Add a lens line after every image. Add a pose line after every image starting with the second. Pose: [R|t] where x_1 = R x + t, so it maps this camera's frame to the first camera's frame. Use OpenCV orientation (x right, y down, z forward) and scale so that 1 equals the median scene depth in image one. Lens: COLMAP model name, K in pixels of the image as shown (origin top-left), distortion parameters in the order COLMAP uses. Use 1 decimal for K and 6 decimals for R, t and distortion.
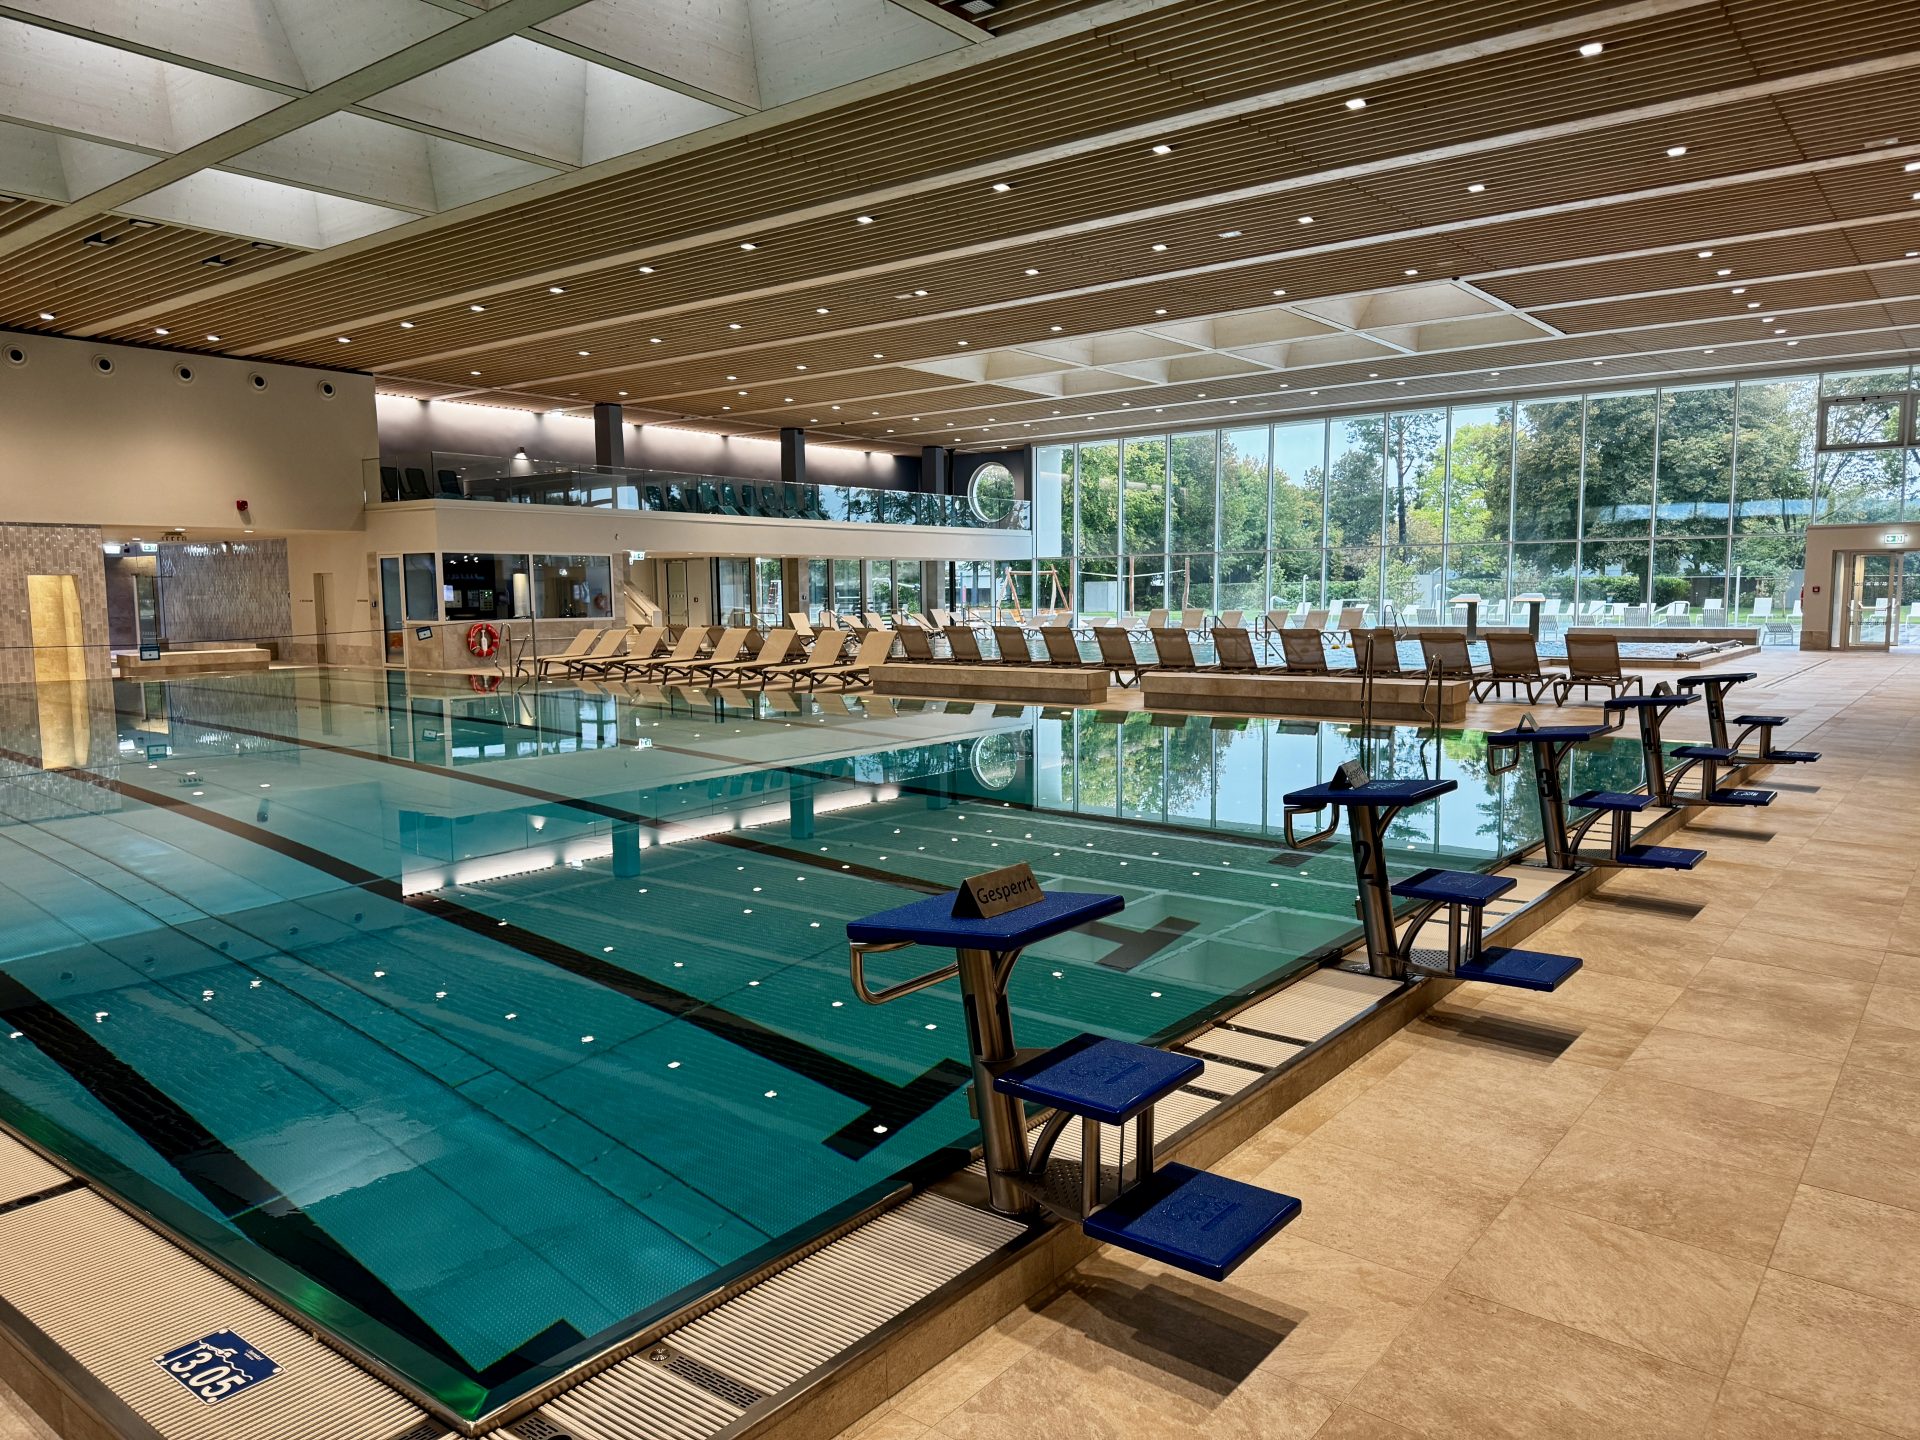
lens RADIAL K [[1344.8, 0, 959.7], [0, 1344.8, 720.1], [0, 0, 1]] dist [0.000923, 0.000395]
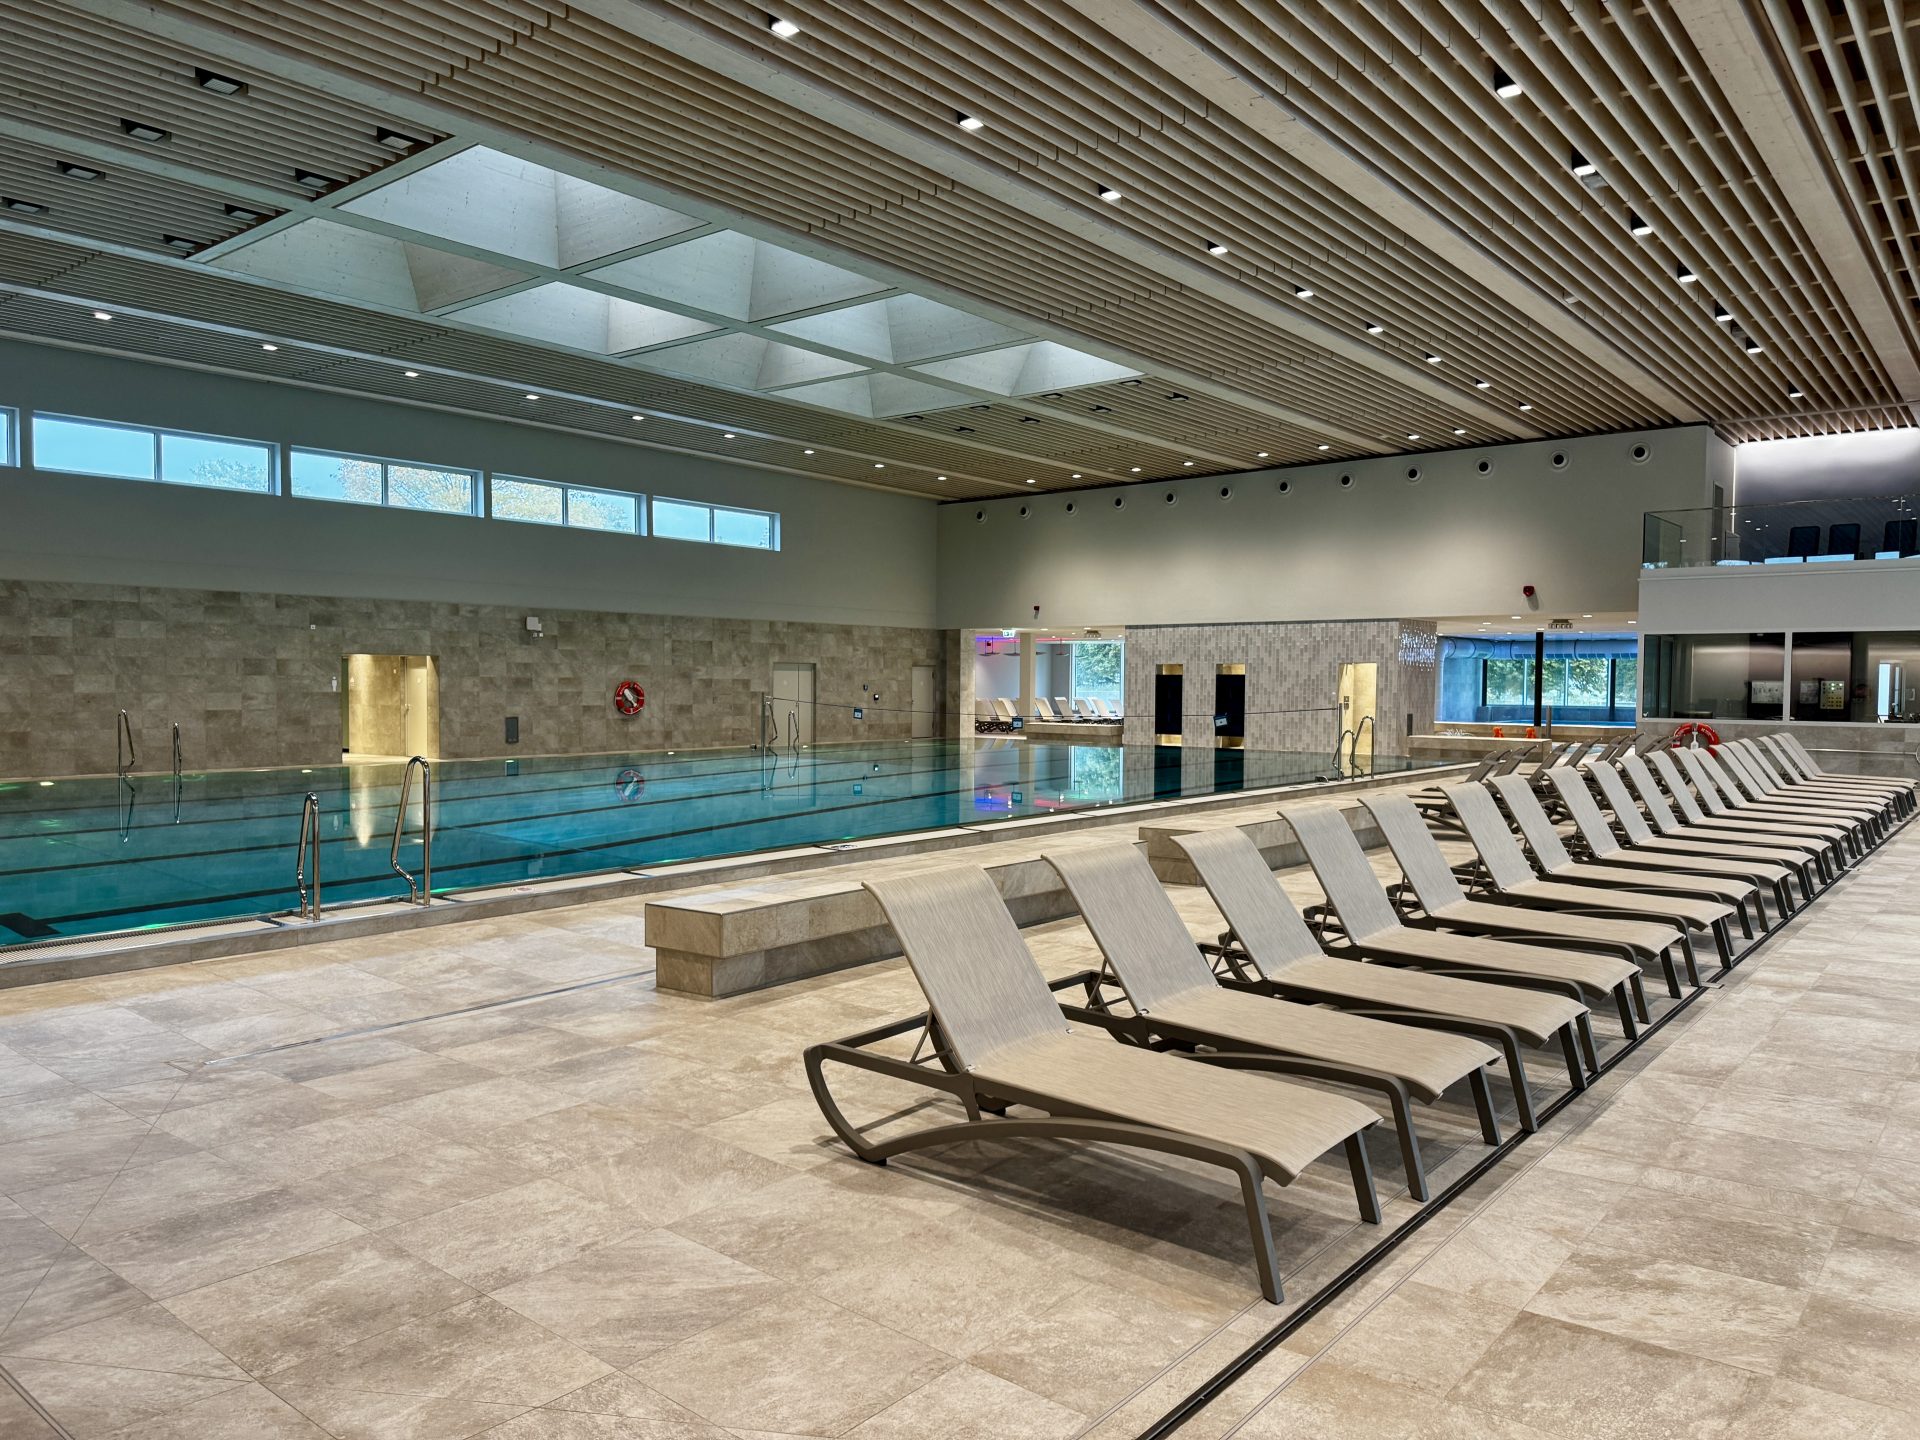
lens RADIAL K [[1344.8, 0, 959.9], [0, 1344.8, 720.4], [0, 0, 1]] dist [0.000923, 0.000395]
pose [[-0.035575, 0.042182, -0.998476, 0.501458], [-0.100118, 0.993932, 0.045558, -0.076446], [0.994339, 0.101587, -0.031136, 0.692253]]
